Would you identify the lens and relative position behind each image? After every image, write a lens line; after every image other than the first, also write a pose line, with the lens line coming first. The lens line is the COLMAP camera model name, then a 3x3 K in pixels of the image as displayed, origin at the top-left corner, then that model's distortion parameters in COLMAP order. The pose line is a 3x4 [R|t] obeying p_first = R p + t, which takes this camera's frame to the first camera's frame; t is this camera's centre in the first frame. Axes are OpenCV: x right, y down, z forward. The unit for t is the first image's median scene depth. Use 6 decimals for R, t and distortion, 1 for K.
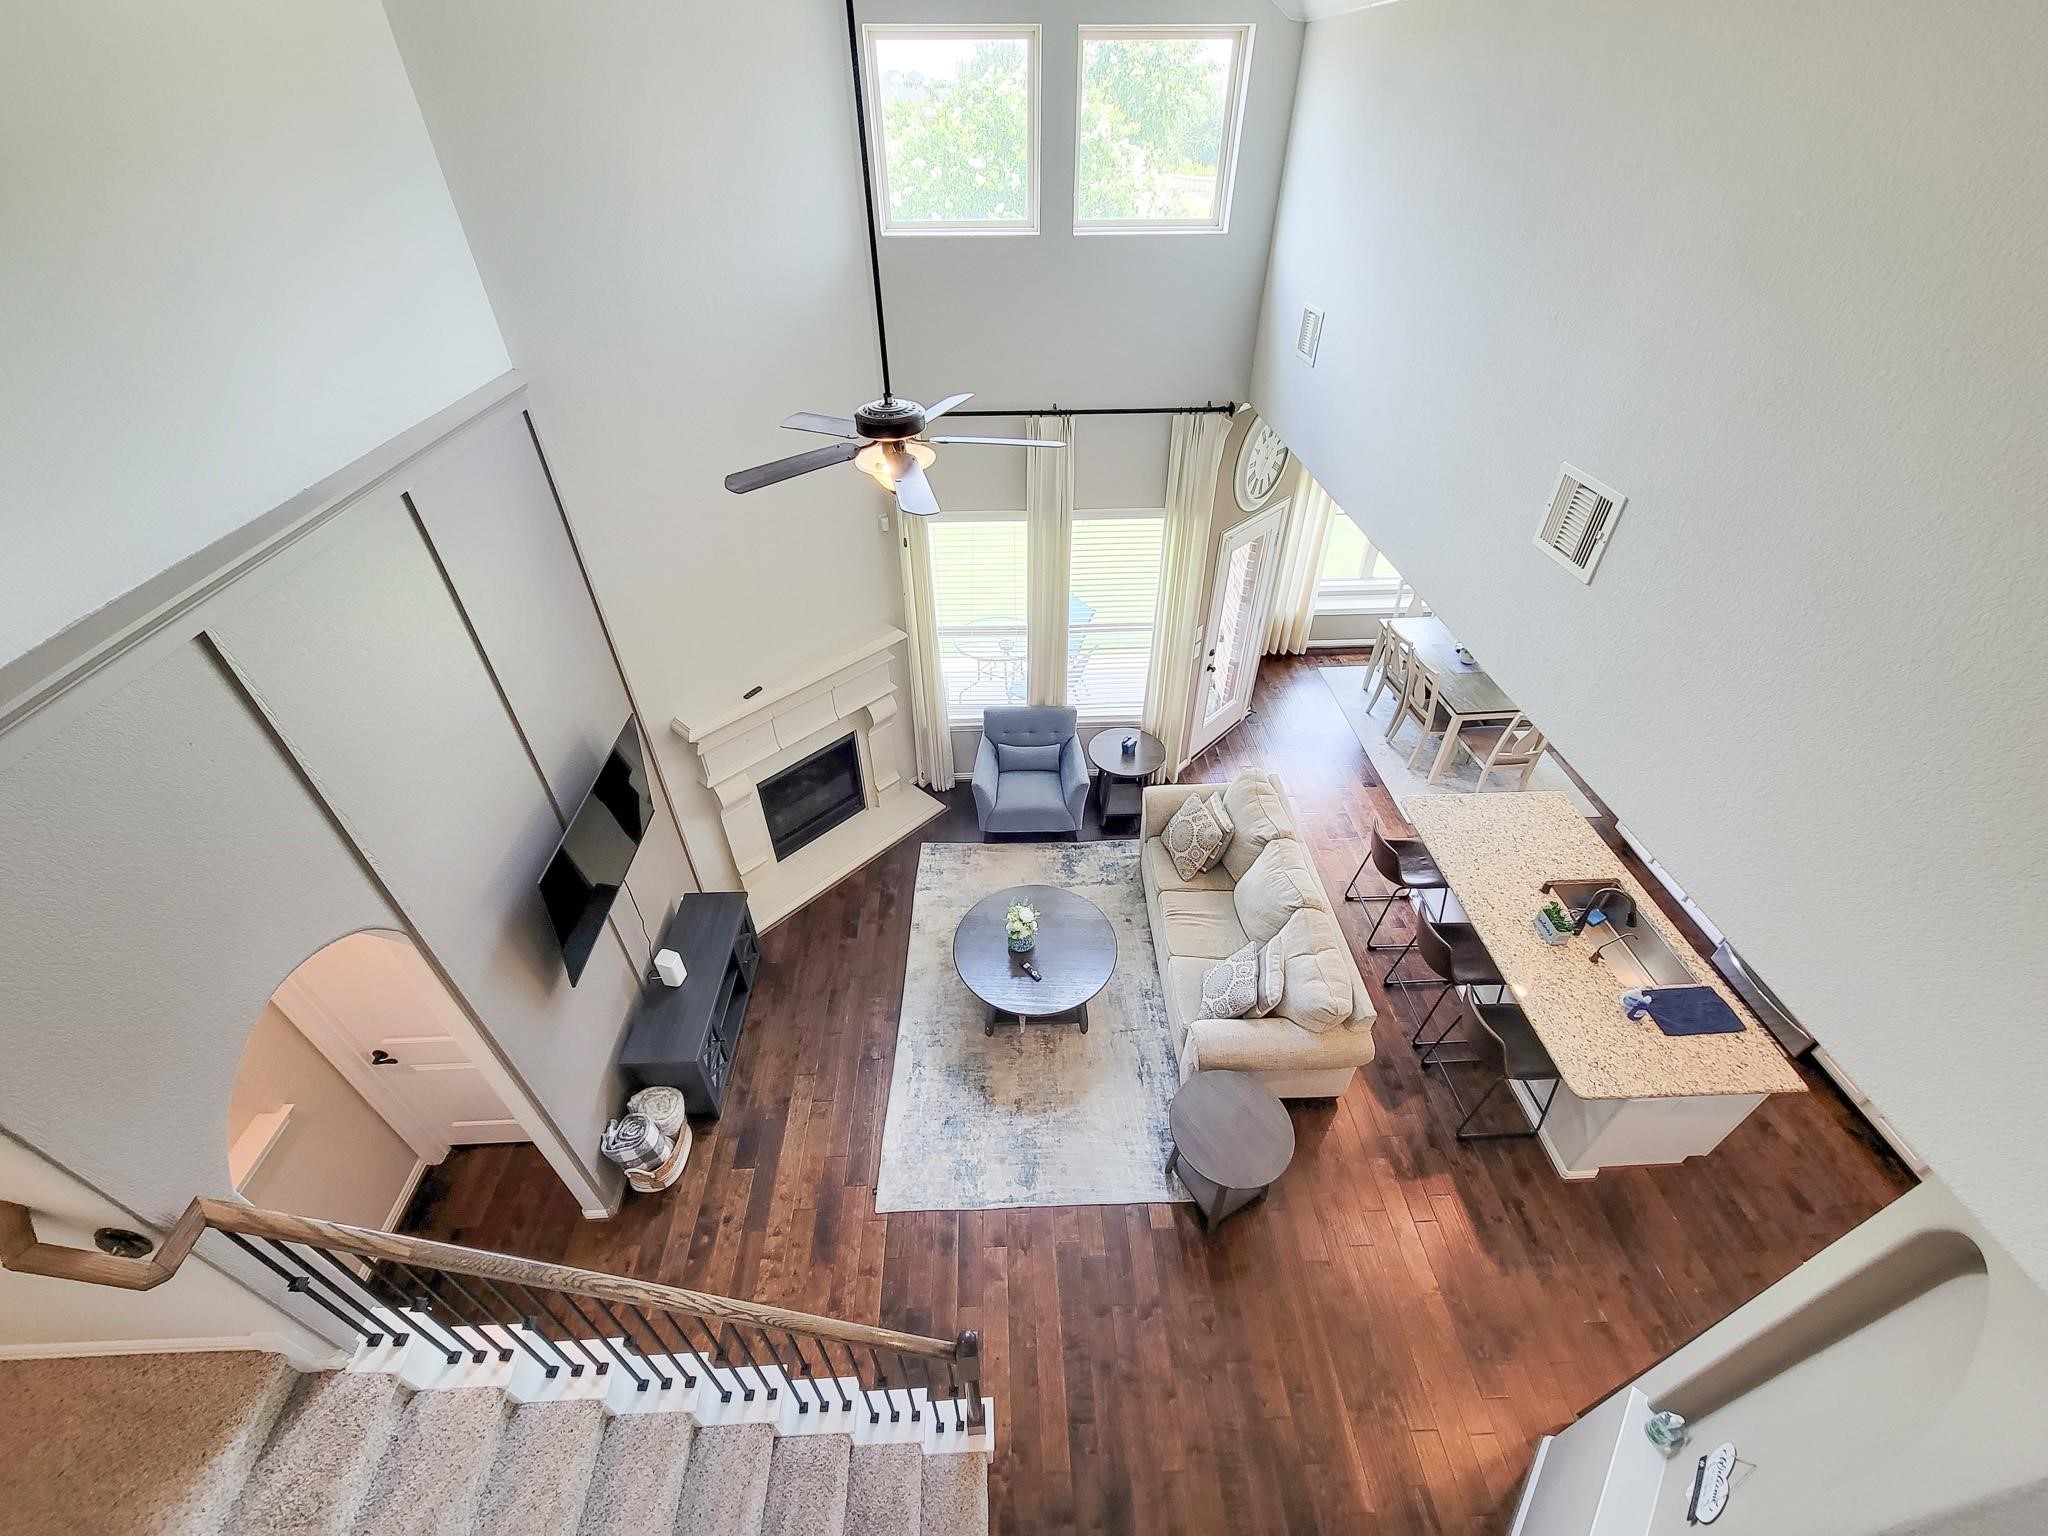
lens RADIAL K [[833.2, 0, 1020.0], [0, 833.2, 773.1], [0, 0, 1]] dist [0.009652, -0.005003]
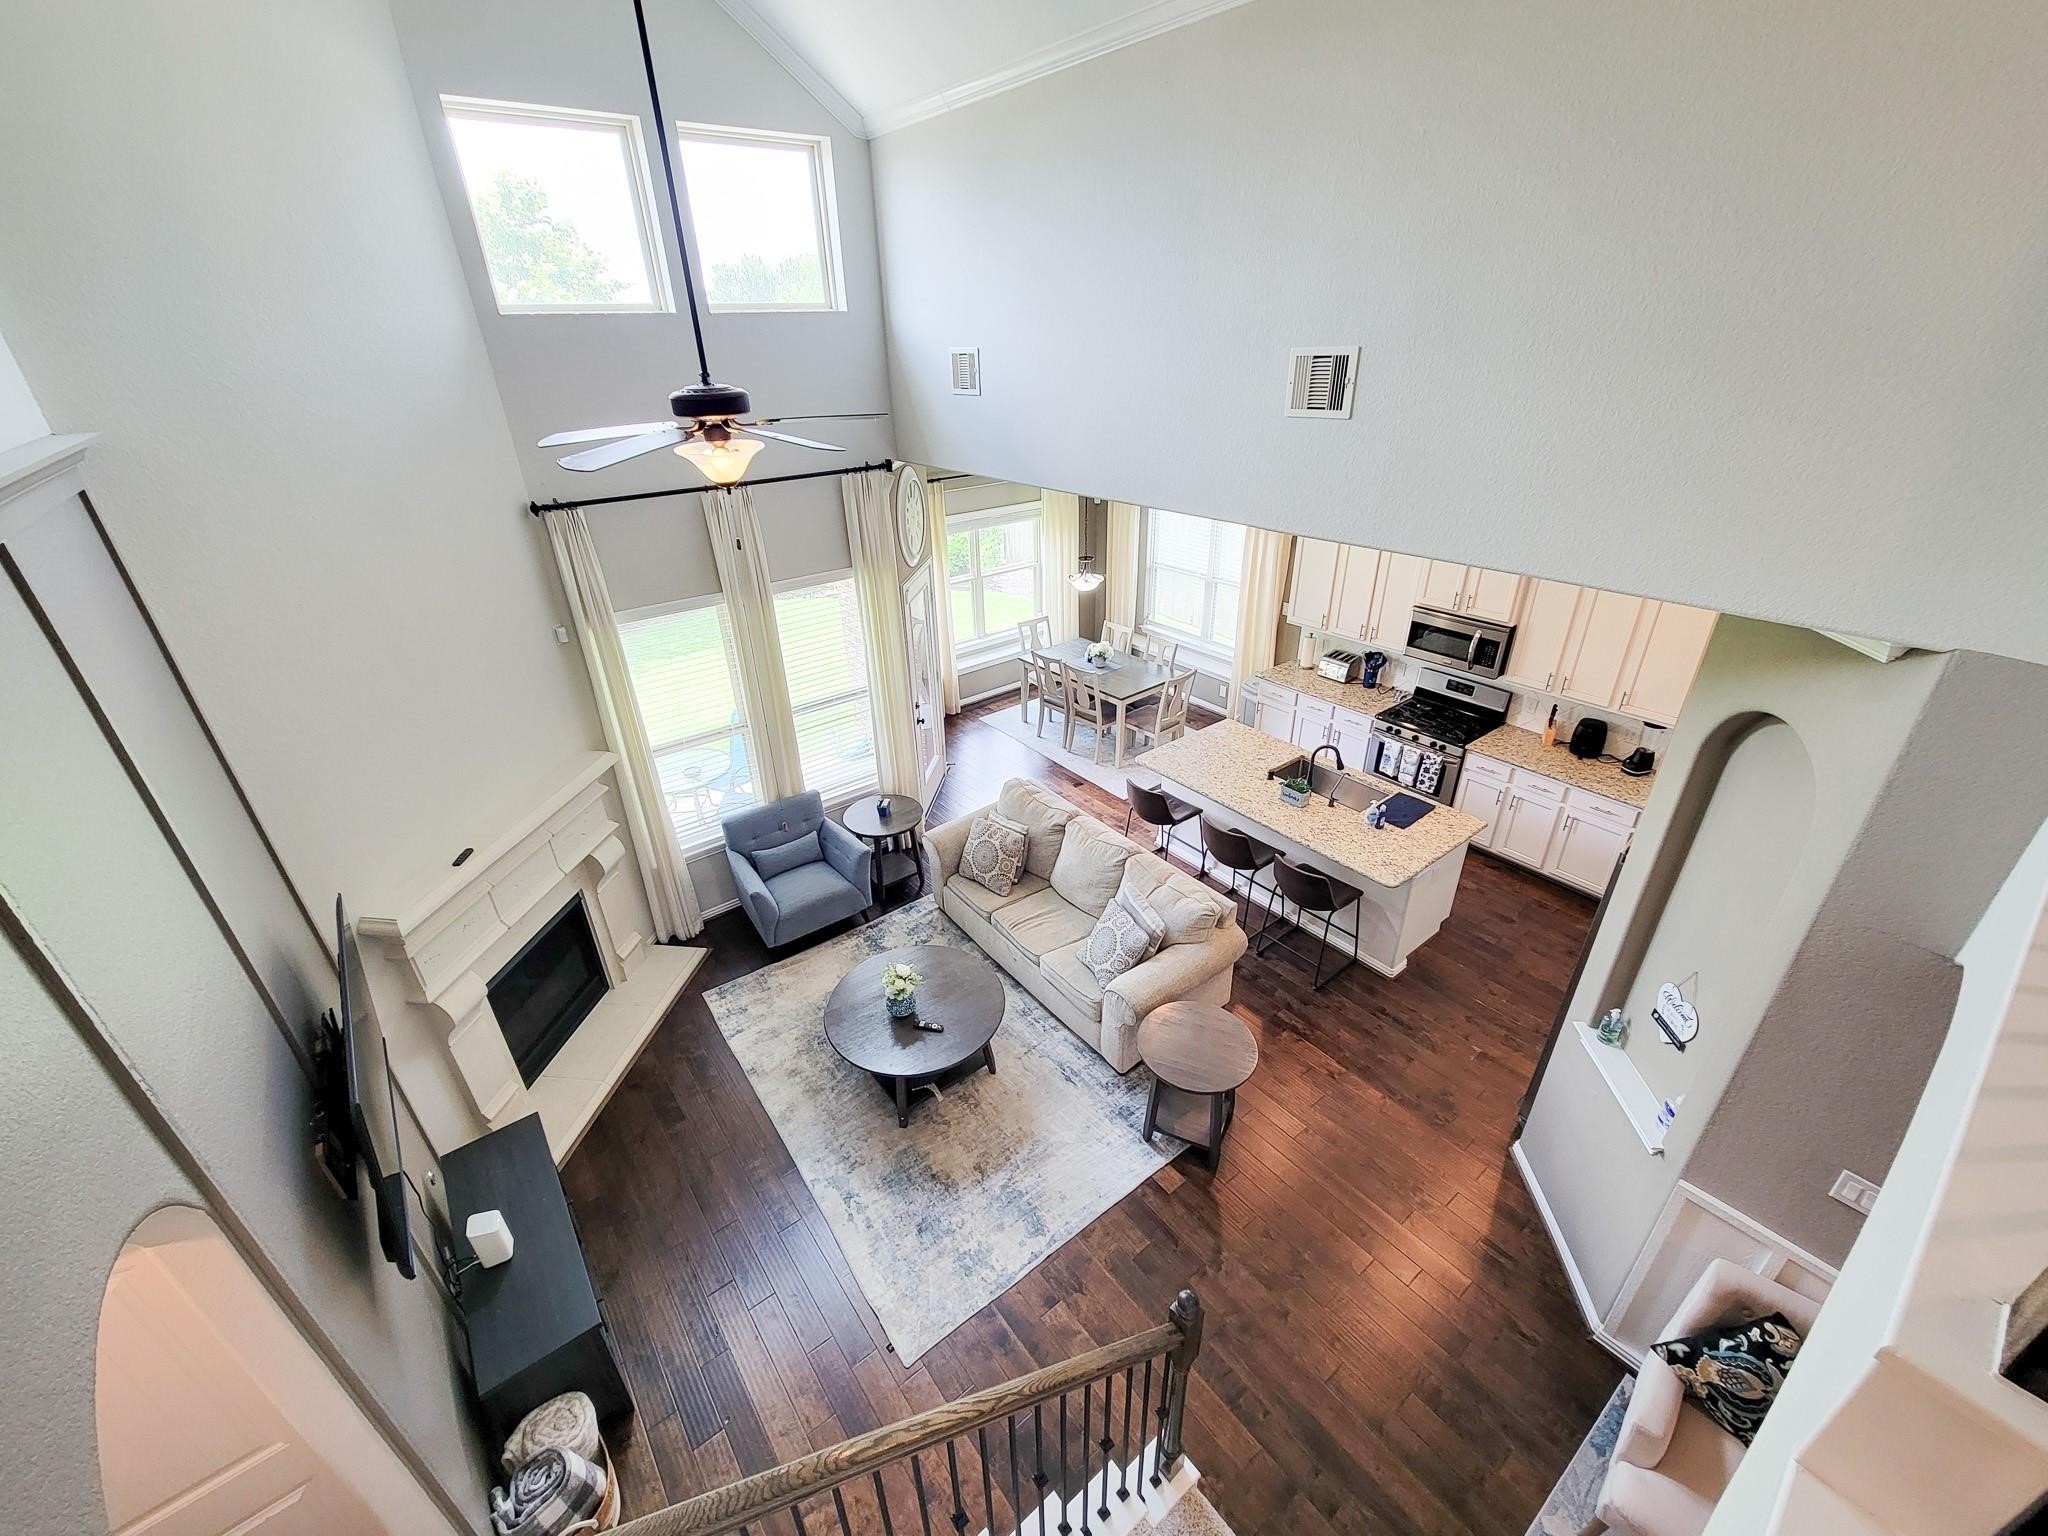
lens RADIAL K [[833.2, 0, 1023.0], [0, 833.2, 774.9], [0, 0, 1]] dist [0.009652, -0.005003]
pose [[0.813207, -0.287204, 0.506171, -0.272200], [0.382197, 0.919457, -0.092327, 0.102989], [-0.438886, 0.268537, 0.857477, 0.097352]]
